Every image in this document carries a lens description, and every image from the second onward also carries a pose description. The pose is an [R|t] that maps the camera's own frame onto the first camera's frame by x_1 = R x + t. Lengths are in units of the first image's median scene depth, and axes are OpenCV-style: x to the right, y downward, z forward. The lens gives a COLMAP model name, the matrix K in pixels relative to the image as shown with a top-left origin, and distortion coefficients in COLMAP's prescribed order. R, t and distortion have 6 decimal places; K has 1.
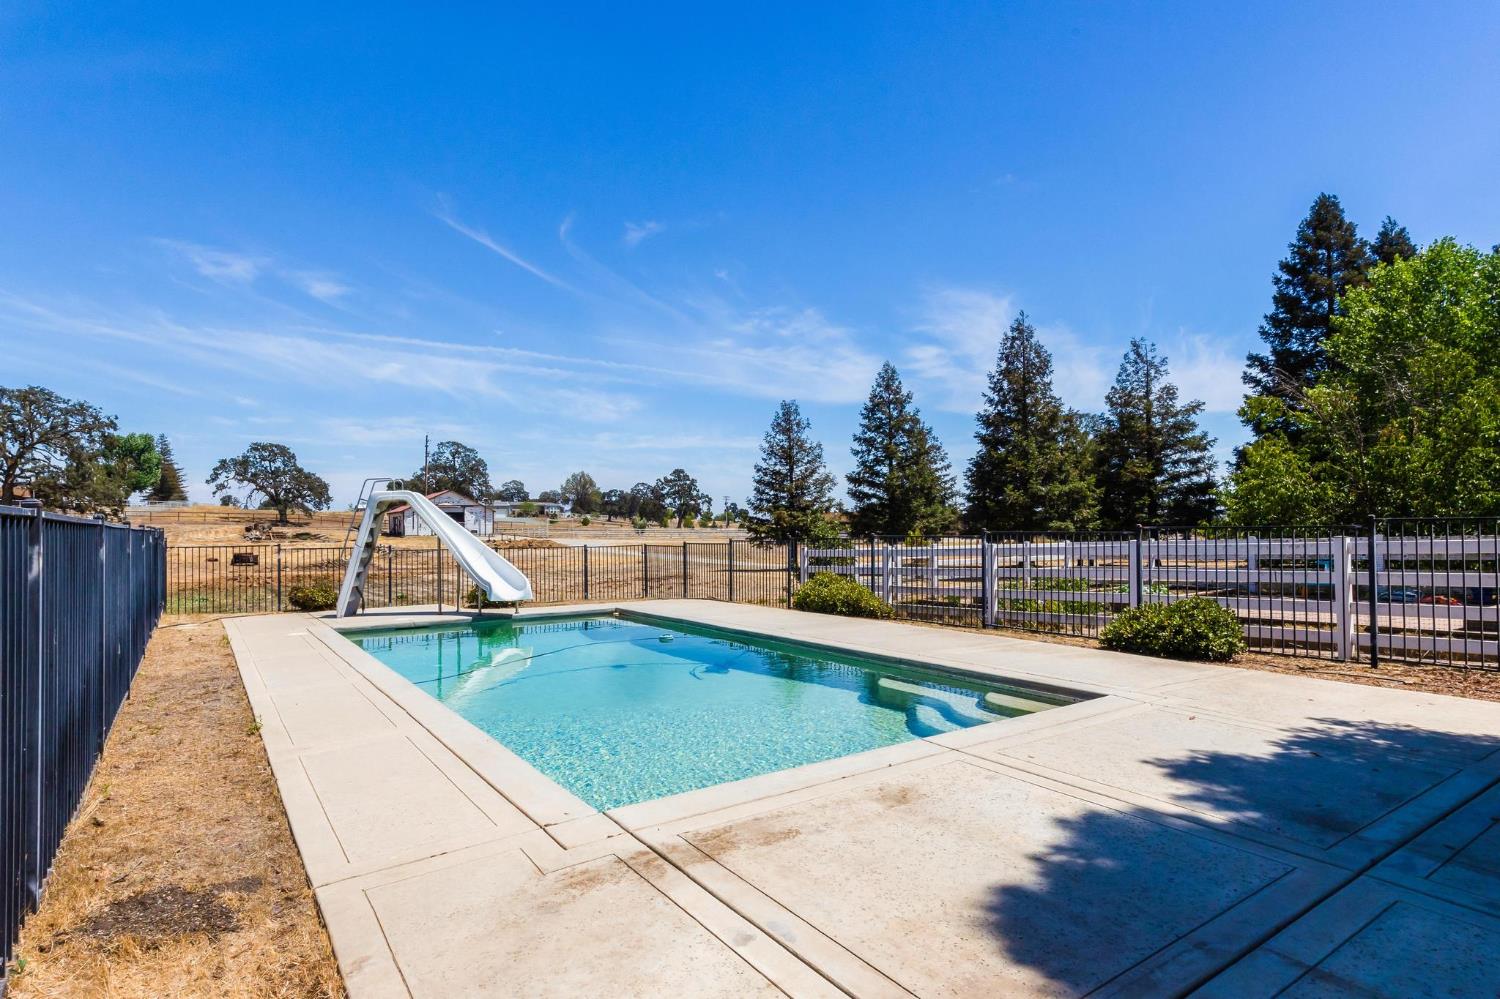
lens RADIAL K [[797.8, 0, 753.8], [0, 797.8, 507.4], [0, 0, 1]] dist [0.015763, -0.000581]
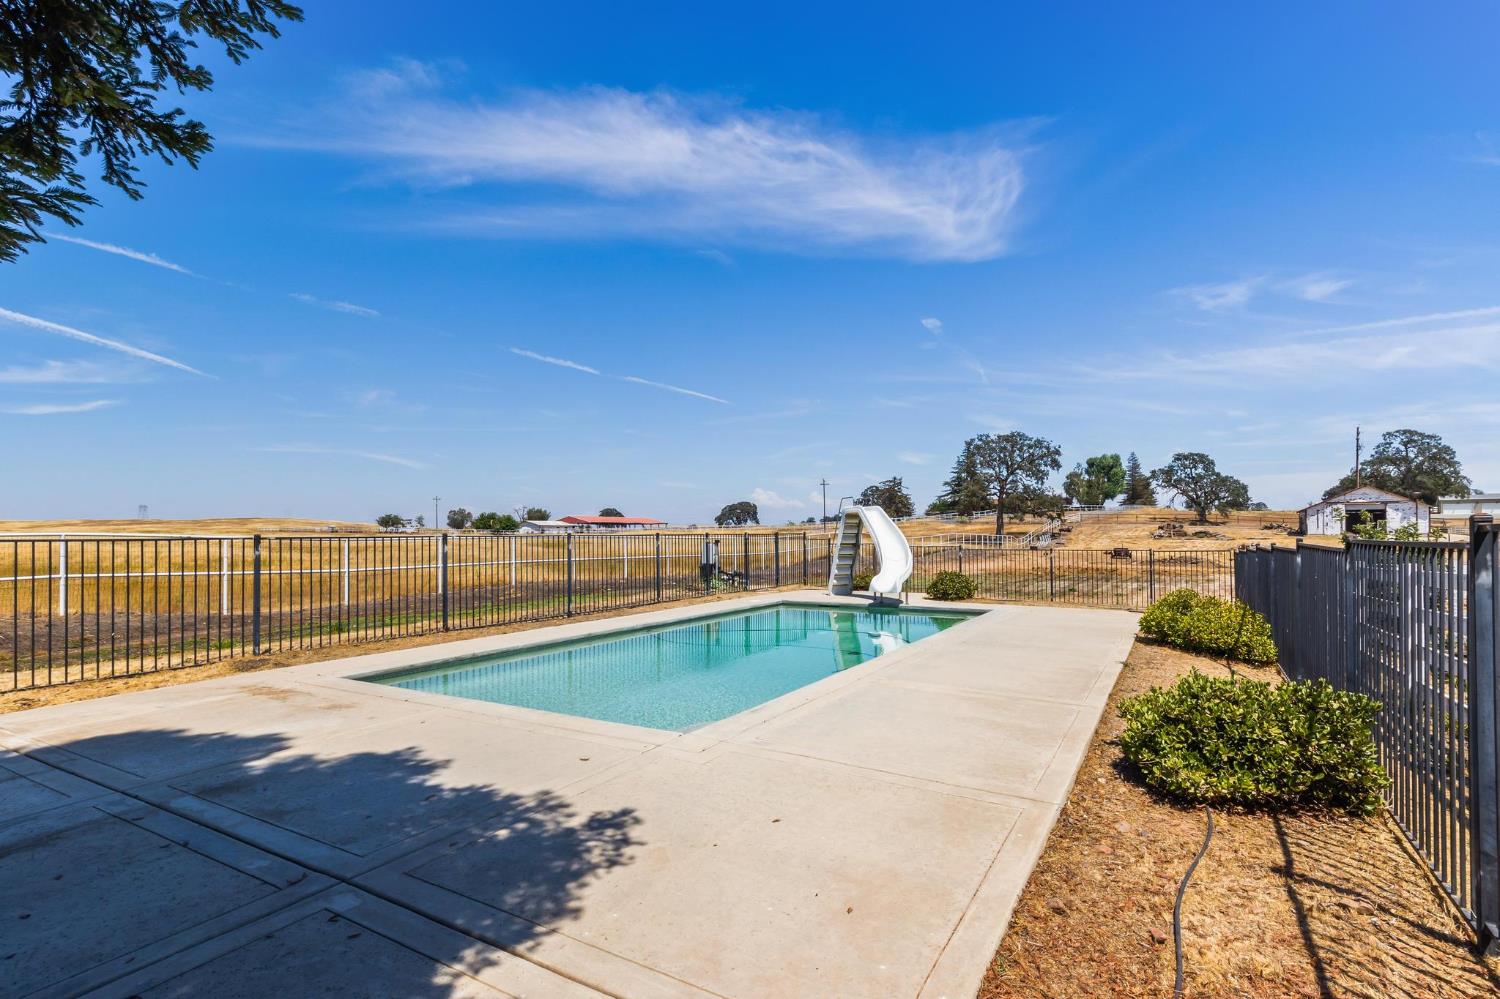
lens RADIAL K [[710.1, 0, 786.0], [0, 710.1, 527.6], [0, 0, 1]] dist [0.010574, 0.000593]
pose [[0.422863, -0.000116, -0.906194, 0.106591], [0.025668, 0.999600, 0.011850, -0.000168], [0.905830, -0.028271, 0.422696, 0.068266]]
